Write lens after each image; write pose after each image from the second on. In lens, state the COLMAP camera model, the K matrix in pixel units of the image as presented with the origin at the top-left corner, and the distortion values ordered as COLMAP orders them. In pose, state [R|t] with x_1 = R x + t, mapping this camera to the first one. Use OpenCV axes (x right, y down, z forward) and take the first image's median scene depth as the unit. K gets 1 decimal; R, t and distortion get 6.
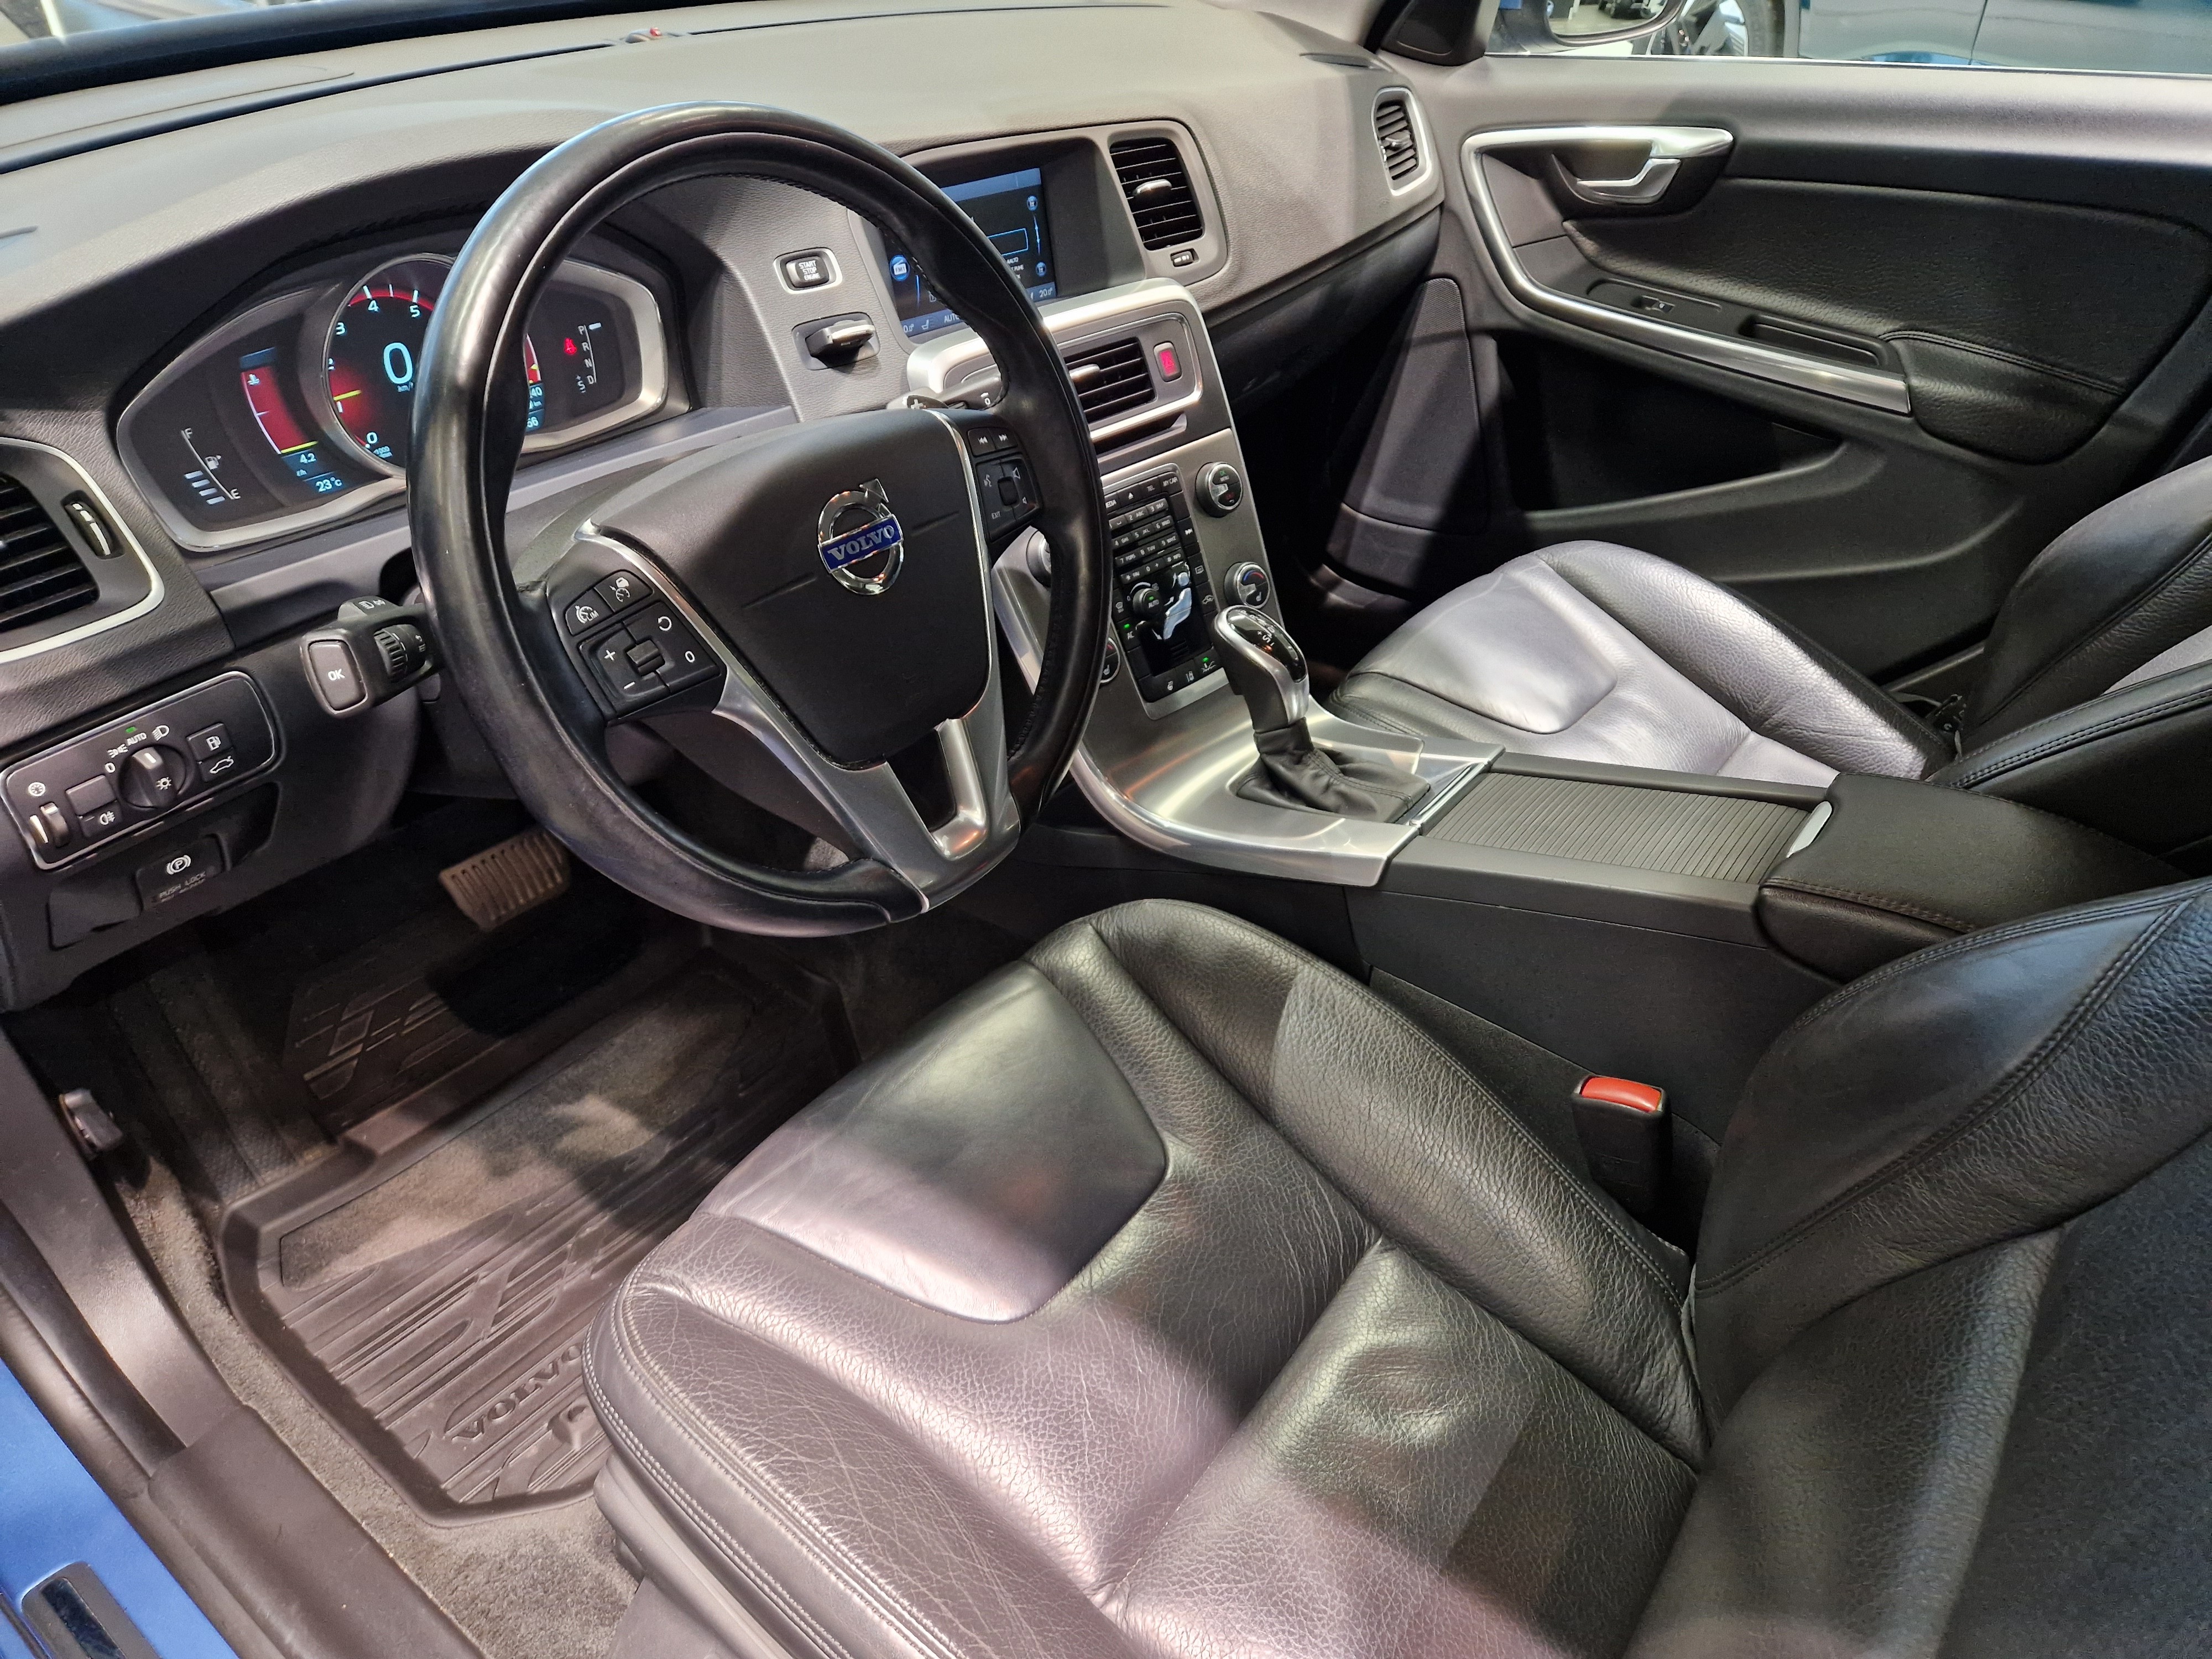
lens RADIAL K [[1519.4, 0, 1113.3], [0, 1519.4, 842.7], [0, 0, 1]] dist [0.060875, -0.025318]
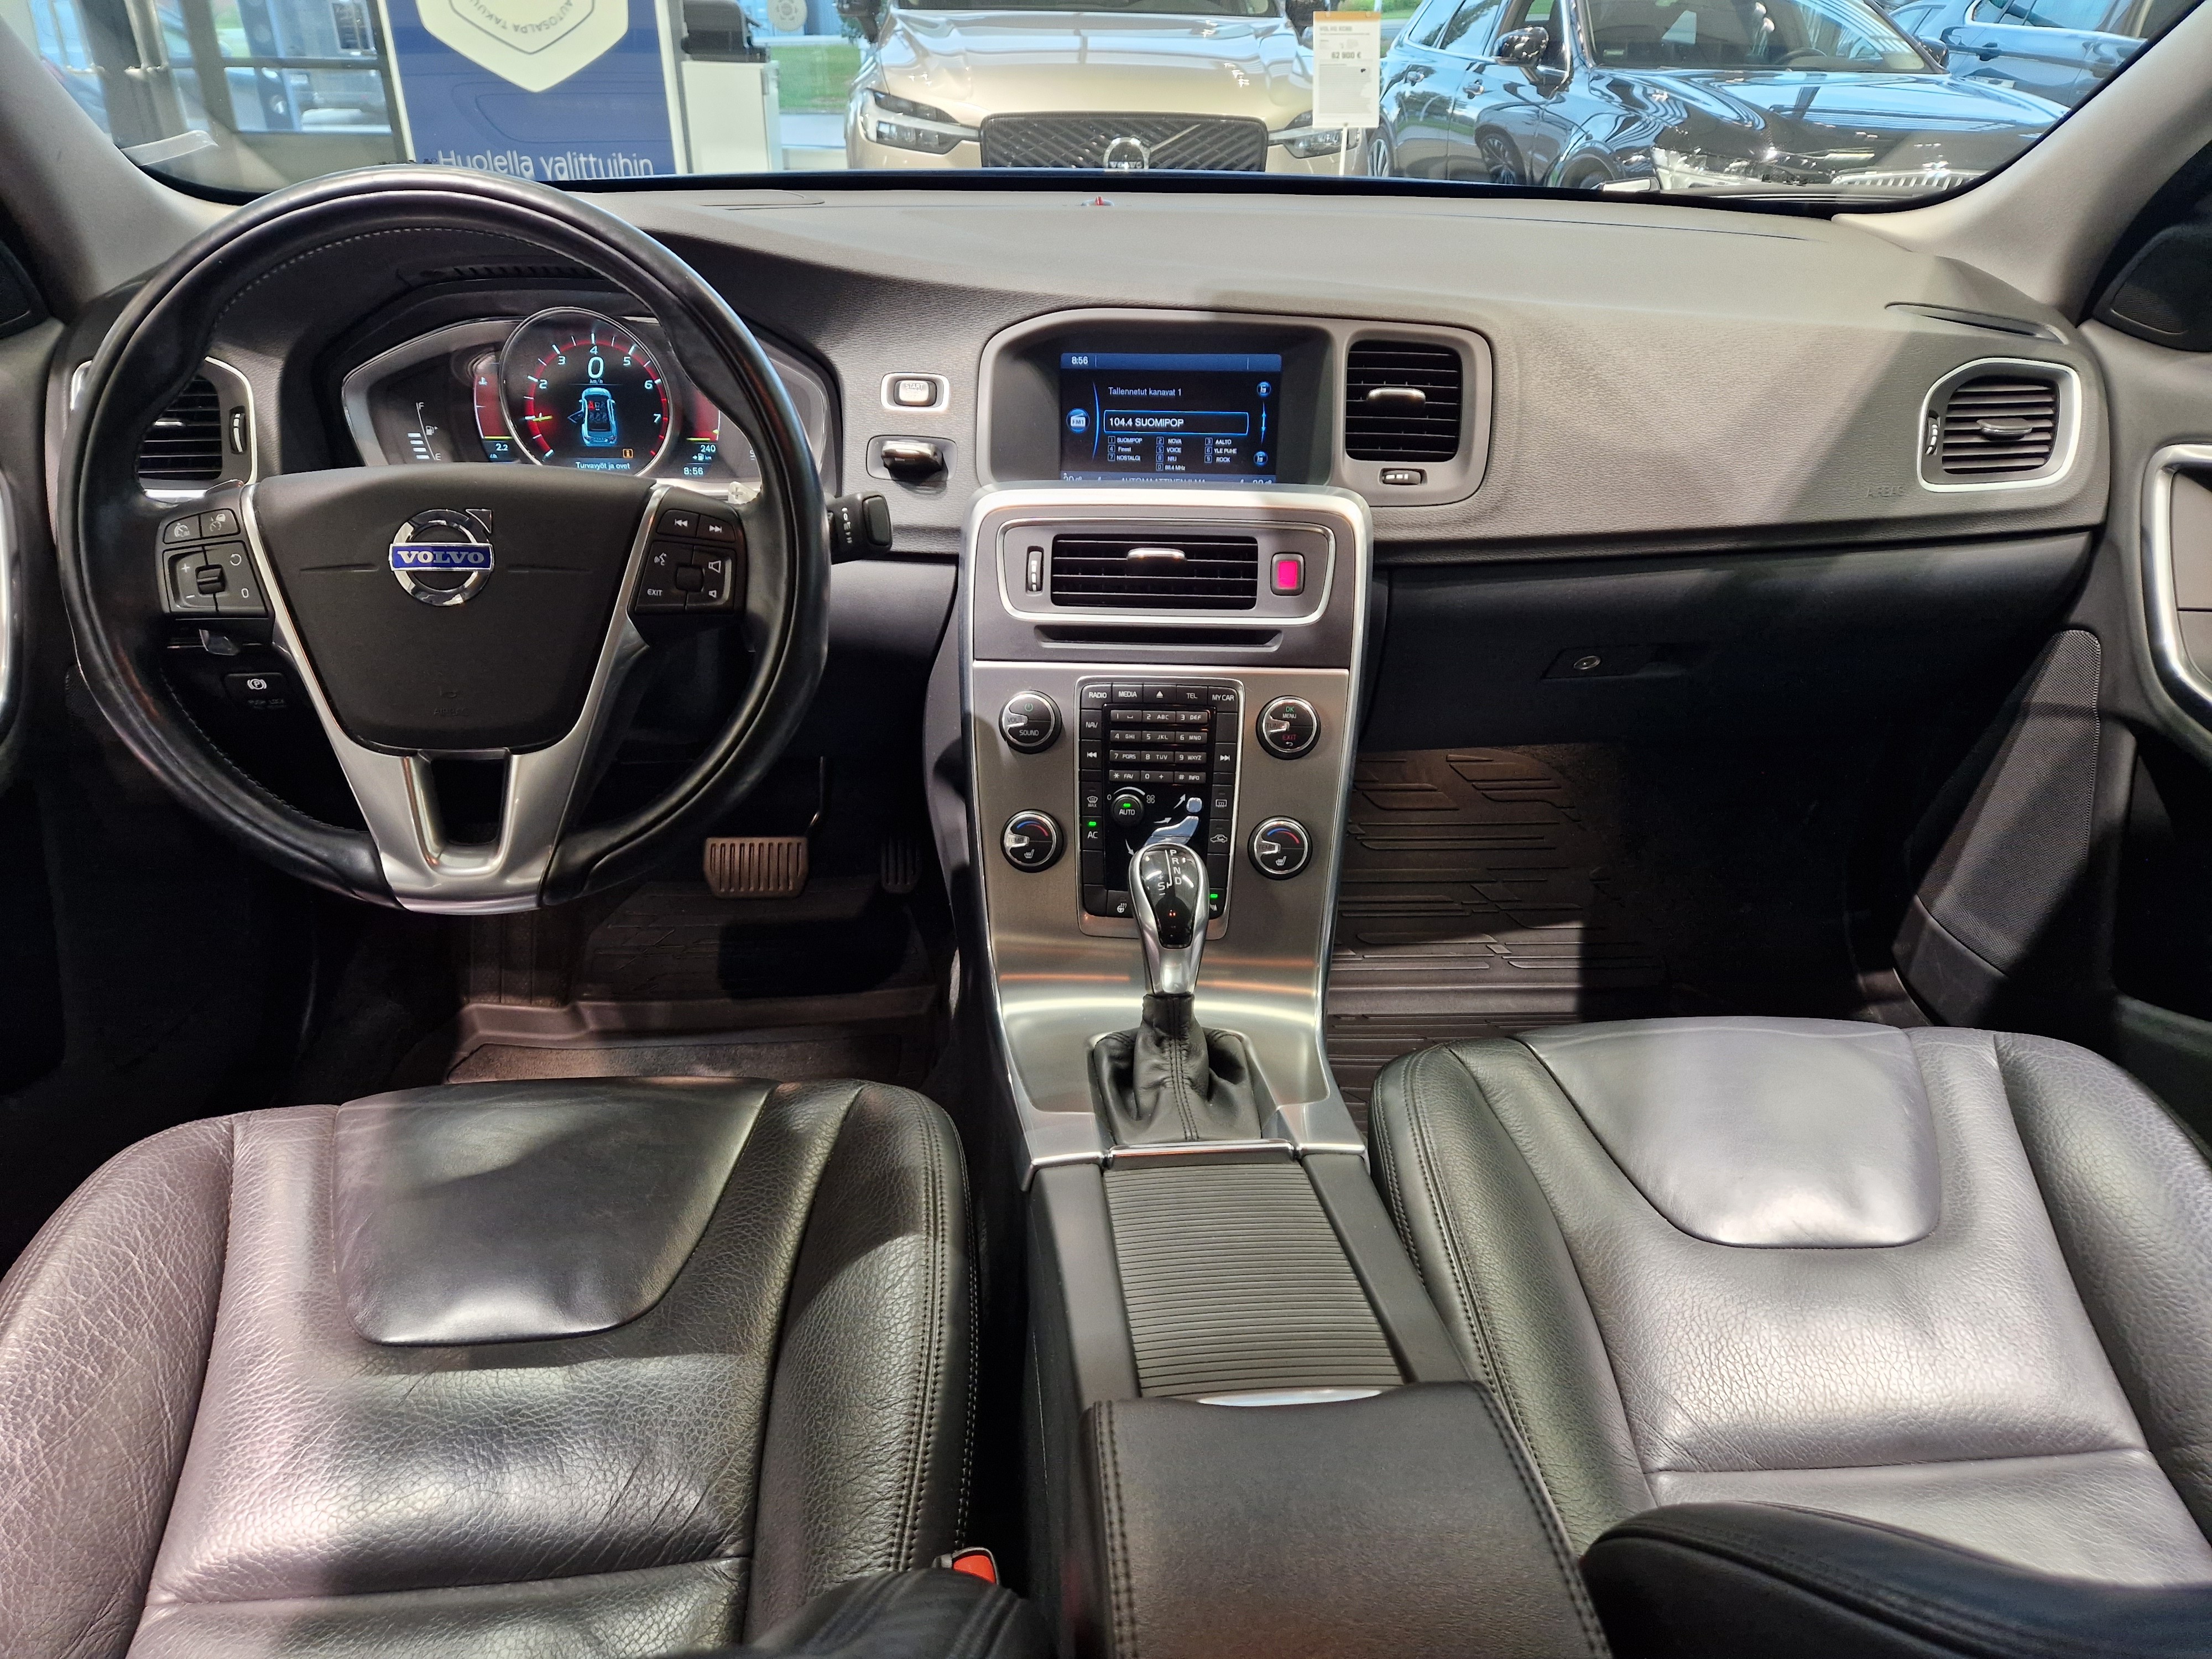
lens RADIAL K [[1519.4, 0, 1127.0], [0, 1519.4, 844.8], [0, 0, 1]] dist [0.060875, -0.025318]
pose [[0.662774, 0.341891, -0.666214, 0.493855], [-0.433699, 0.900535, 0.030681, -0.133186], [0.610439, 0.268602, 0.745129, 0.277610]]
